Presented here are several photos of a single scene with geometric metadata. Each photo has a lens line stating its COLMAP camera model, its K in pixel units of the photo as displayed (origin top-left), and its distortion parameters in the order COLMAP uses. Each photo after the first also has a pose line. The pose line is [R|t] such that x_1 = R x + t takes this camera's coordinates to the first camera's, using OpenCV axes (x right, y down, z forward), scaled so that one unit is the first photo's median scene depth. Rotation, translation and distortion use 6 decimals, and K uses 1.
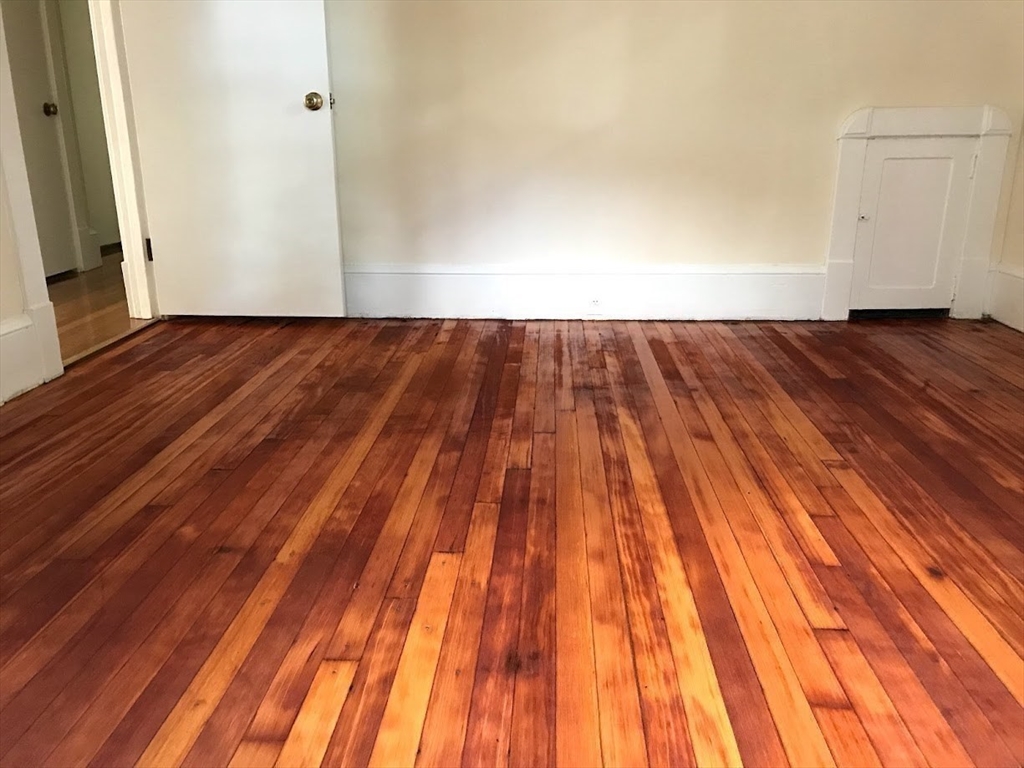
lens RADIAL K [[824.3, 0, 512.0], [0, 824.3, 384.0], [0, 0, 1]] dist [0.050598, -0.002000]
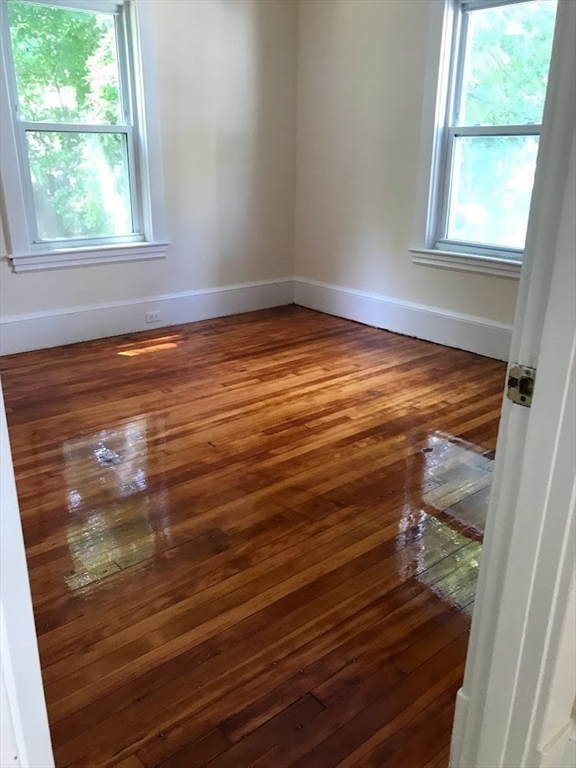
lens RADIAL K [[618.2, 0, 288.0], [0, 618.2, 384.0], [0, 0, 1]] dist [0.050598, -0.002000]
pose [[-0.677870, -0.256276, 0.689068, -1.072821], [0.211312, 0.829806, 0.516497, -0.784024], [-0.704159, 0.495726, -0.508346, 1.789519]]
